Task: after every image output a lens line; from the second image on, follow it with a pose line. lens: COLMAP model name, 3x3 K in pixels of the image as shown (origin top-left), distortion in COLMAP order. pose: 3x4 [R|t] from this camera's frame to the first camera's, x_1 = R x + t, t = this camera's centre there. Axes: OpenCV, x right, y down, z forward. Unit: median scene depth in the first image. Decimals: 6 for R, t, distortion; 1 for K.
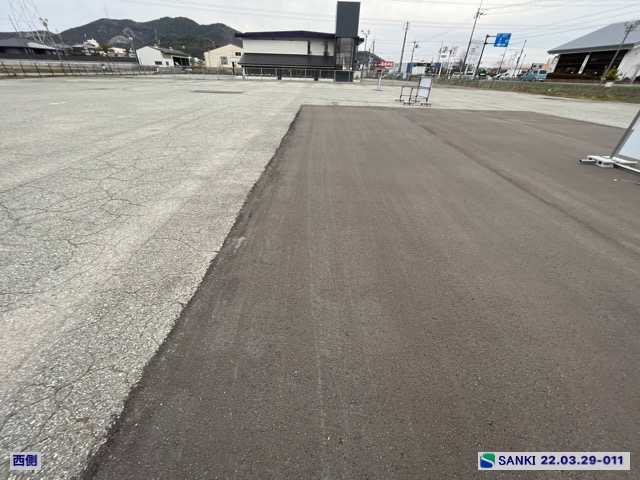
lens RADIAL K [[259.1, 0, 318.5], [0, 259.1, 238.1], [0, 0, 1]] dist [-0.002054, -0.001776]
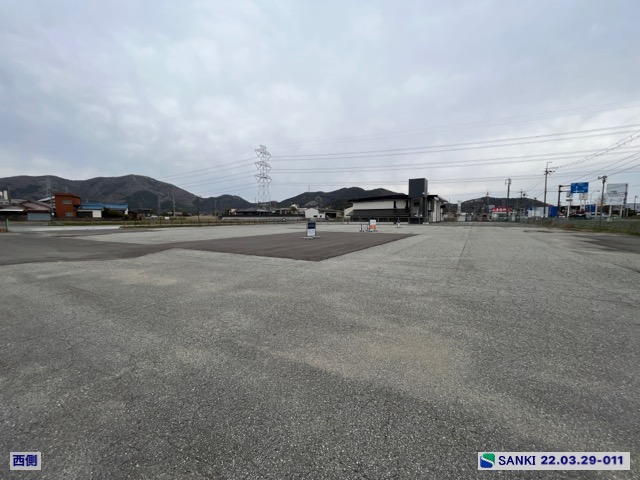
lens RADIAL K [[259.1, 0, 317.8], [0, 259.1, 236.7], [0, 0, 1]] dist [-0.002054, -0.001776]
pose [[0.860152, 0.005348, -0.510010, 0.219981], [-0.251559, 0.874307, -0.415097, 0.092009], [0.443685, 0.485344, 0.753382, -0.136112]]
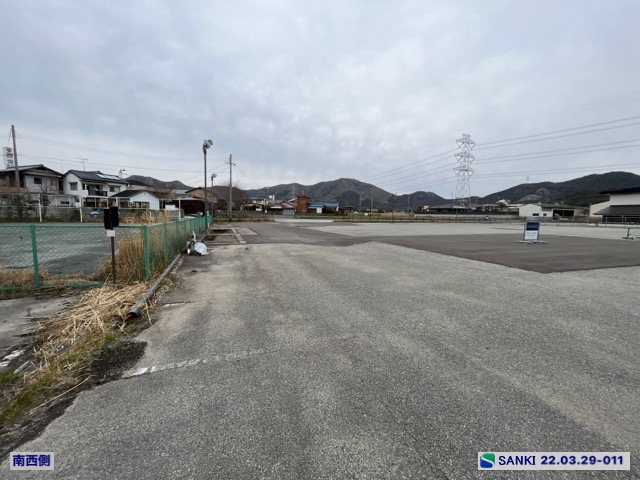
lens RADIAL K [[259.1, 0, 318.2], [0, 259.1, 237.8], [0, 0, 1]] dist [-0.002054, -0.001776]
pose [[0.325729, 0.061597, -0.943454, 0.218144], [-0.513424, 0.849447, -0.121801, 0.094097], [0.793912, 0.524066, 0.308315, -0.139180]]
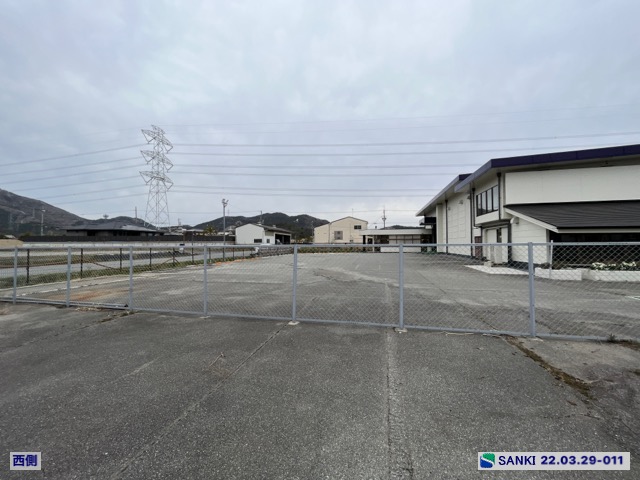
lens RADIAL K [[259.1, 0, 318.1], [0, 259.1, 238.1], [0, 0, 1]] dist [-0.002054, -0.001776]
pose [[0.972593, -0.038302, -0.229337, -0.297643], [-0.097032, 0.829485, -0.550035, -0.308497], [0.211299, 0.557214, 0.803035, 0.459849]]
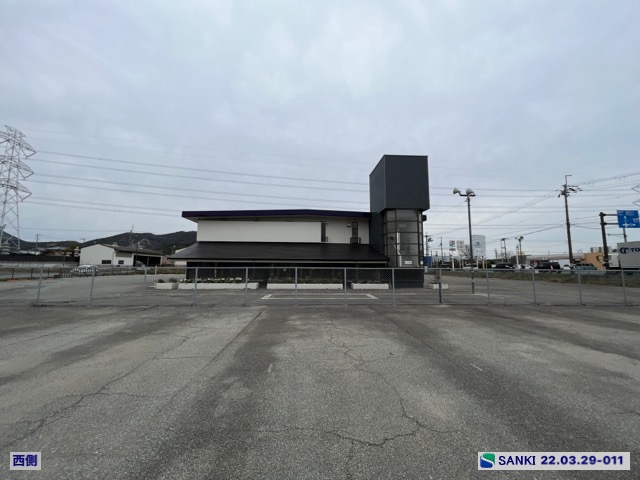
lens RADIAL K [[259.1, 0, 316.9], [0, 259.1, 239.6], [0, 0, 1]] dist [-0.002054, -0.001776]
pose [[0.998357, -0.016312, 0.054933, -0.052042], [0.046966, 0.782149, -0.621319, -0.255951], [-0.032831, 0.622878, 0.781629, 0.386782]]
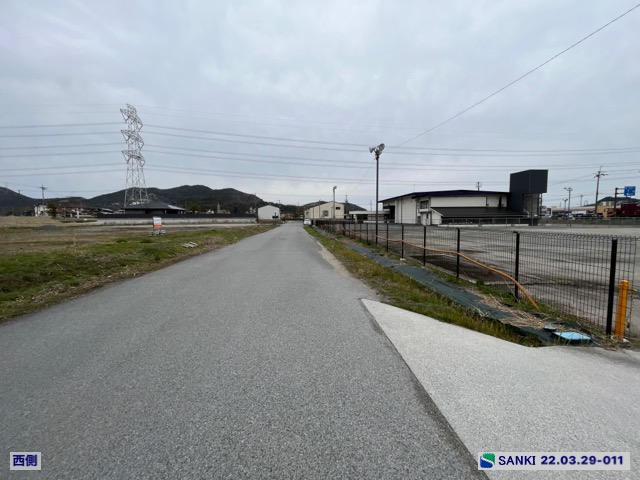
lens RADIAL K [[259.1, 0, 317.7], [0, 259.1, 237.6], [0, 0, 1]] dist [-0.002054, -0.001776]
pose [[0.997720, -0.041101, 0.053523, -0.554051], [0.061612, 0.878361, -0.474010, -0.065403], [-0.027530, 0.476227, 0.878891, 0.060020]]
